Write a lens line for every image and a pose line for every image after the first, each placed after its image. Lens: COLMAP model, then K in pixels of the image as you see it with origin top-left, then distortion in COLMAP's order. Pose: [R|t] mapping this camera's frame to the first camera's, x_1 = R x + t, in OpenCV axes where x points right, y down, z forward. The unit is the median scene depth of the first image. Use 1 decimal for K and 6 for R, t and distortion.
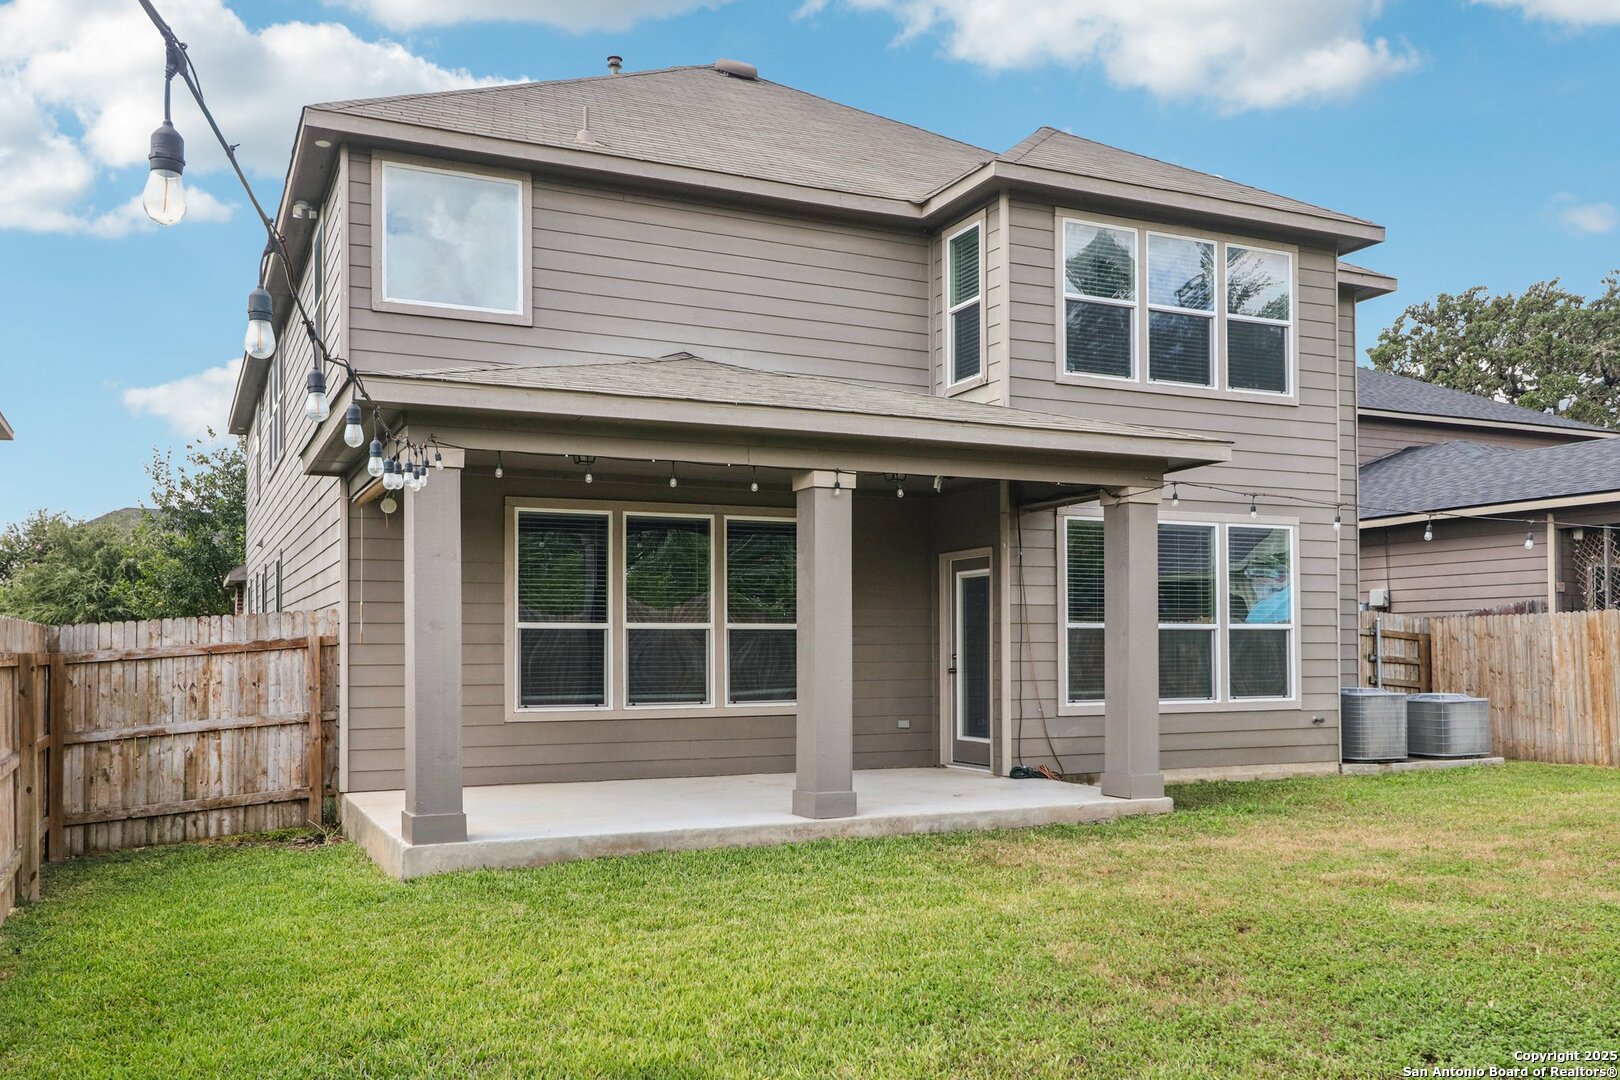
lens RADIAL K [[1277.6, 0, 745.8], [0, 1277.6, 630.6], [0, 0, 1]] dist [0.014872, 0.003737]
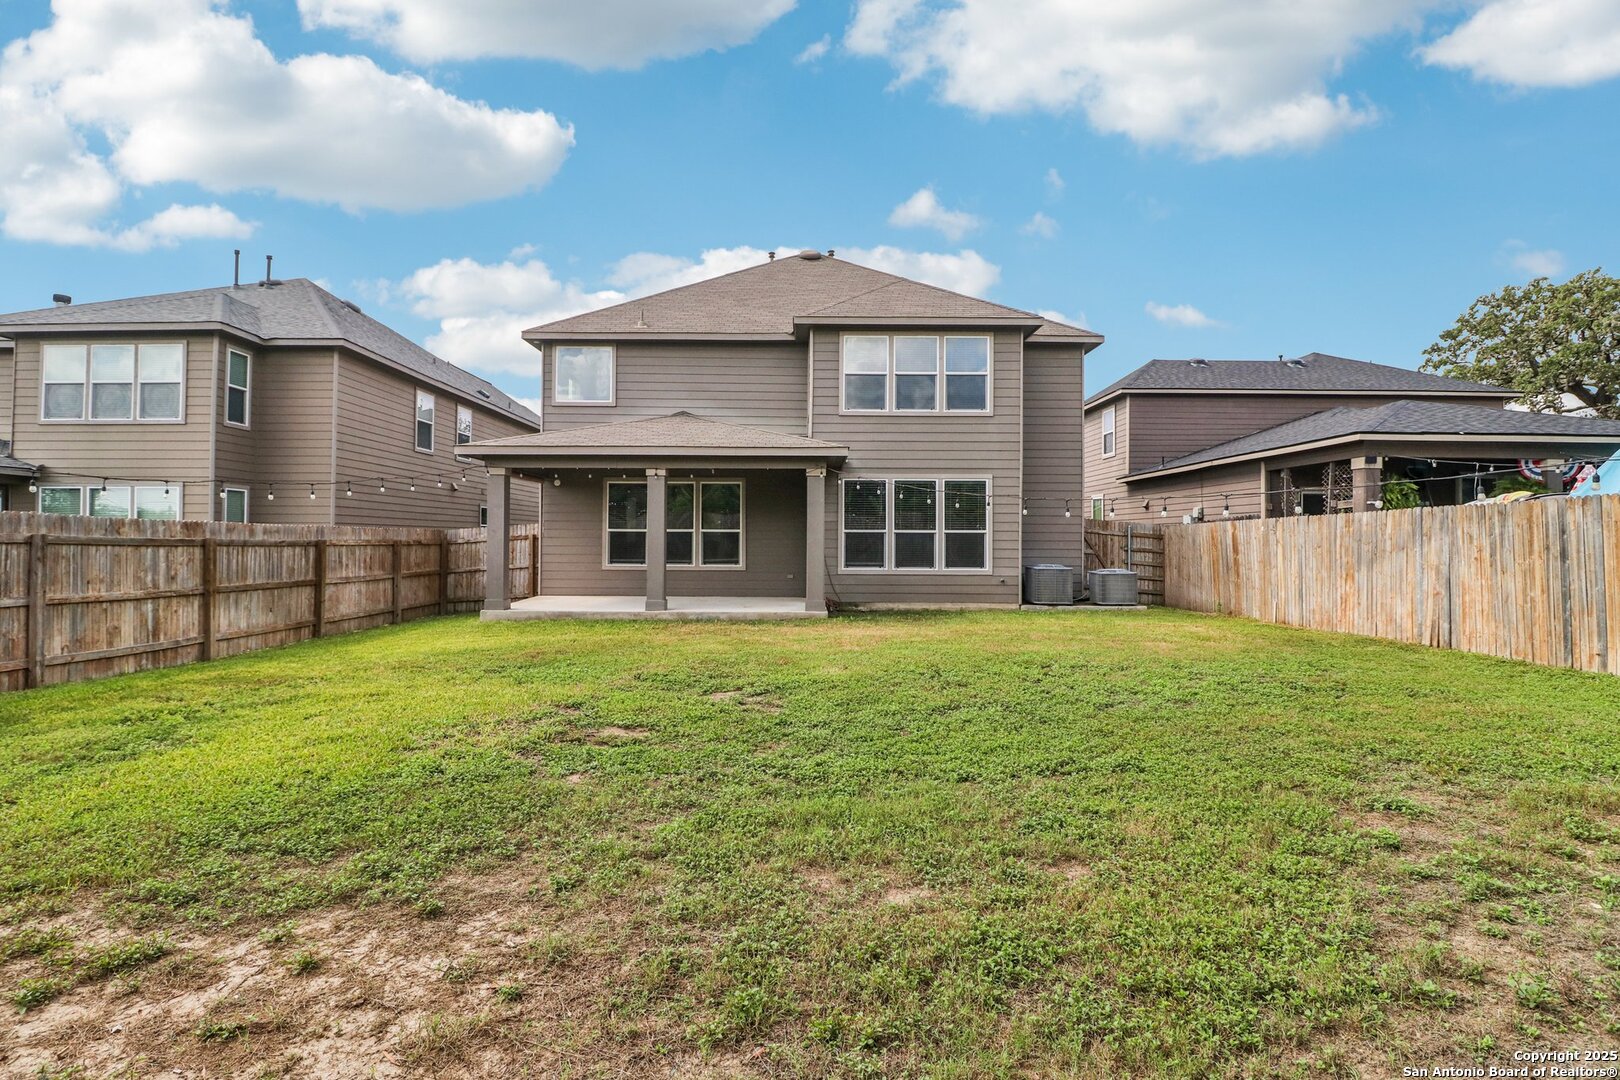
lens RADIAL K [[765.0, 0, 797.1], [0, 765.0, 514.4], [0, 0, 1]] dist [0.002298, -0.011957]
pose [[0.917583, -0.003135, -0.397532, 0.681392], [-0.002588, 0.999901, -0.013859, -0.013502], [0.397536, 0.013746, 0.917483, -0.176246]]
